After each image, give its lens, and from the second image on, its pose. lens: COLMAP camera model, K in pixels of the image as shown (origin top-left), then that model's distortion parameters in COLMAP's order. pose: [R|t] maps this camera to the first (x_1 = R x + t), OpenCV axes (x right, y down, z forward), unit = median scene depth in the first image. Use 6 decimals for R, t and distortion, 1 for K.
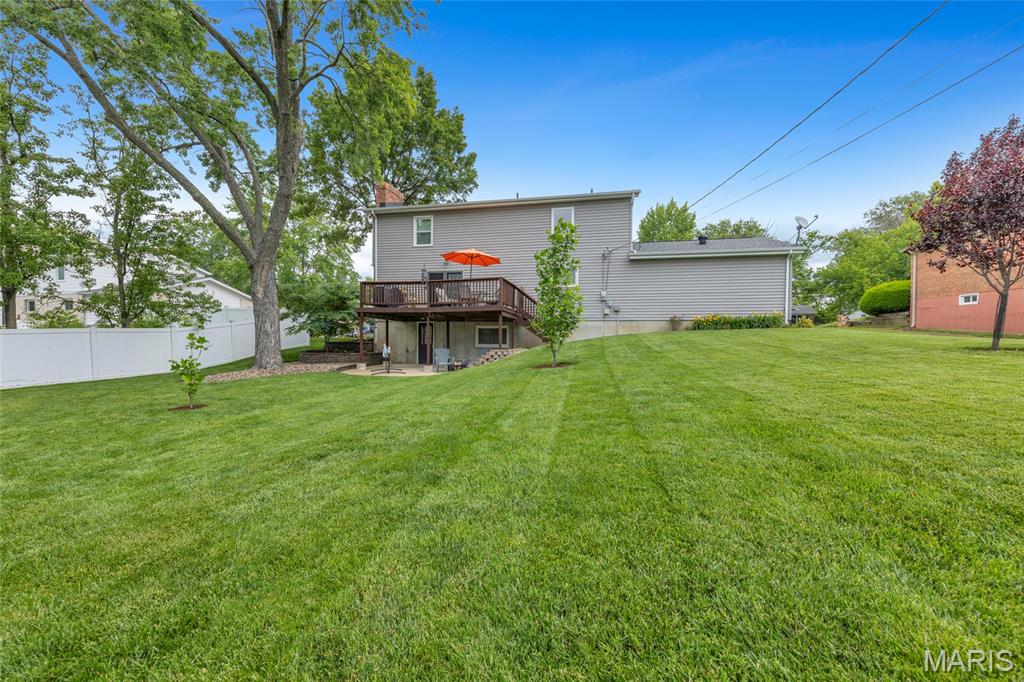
lens RADIAL K [[389.8, 0, 509.5], [0, 389.8, 342.0], [0, 0, 1]] dist [0.000729, -0.000215]
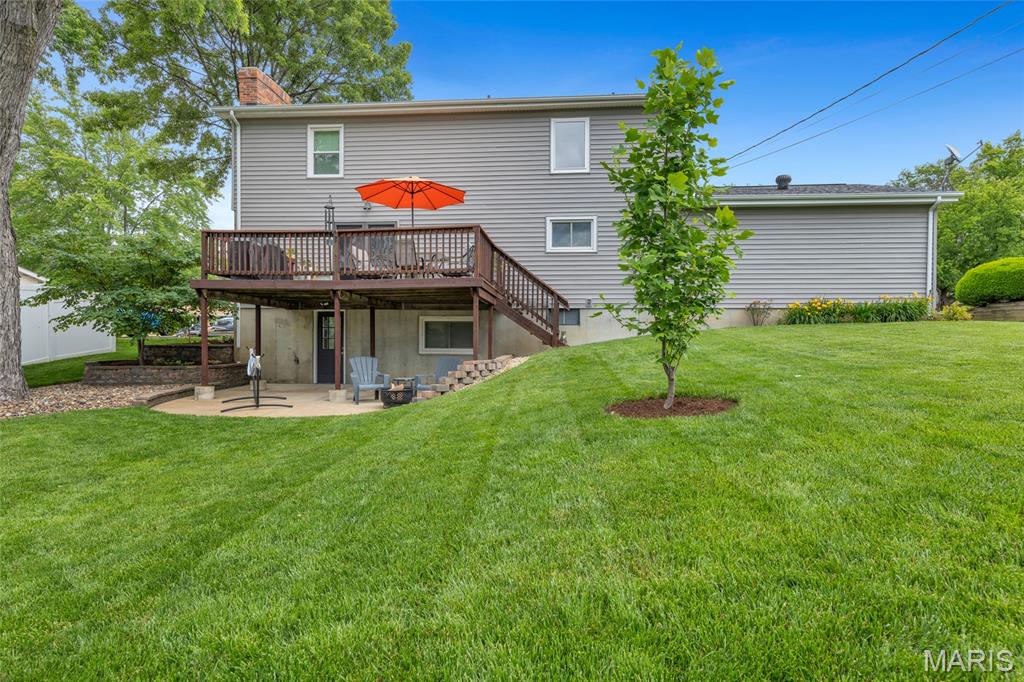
lens RADIAL K [[530.6, 0, 512.0], [0, 530.6, 341.0], [0, 0, 1]] dist [-0.000364, -0.000328]
pose [[0.991886, -0.001735, 0.127119, -0.056337], [0.002432, 0.999983, -0.005330, -0.001338], [-0.127108, 0.005596, 0.991873, 0.222552]]
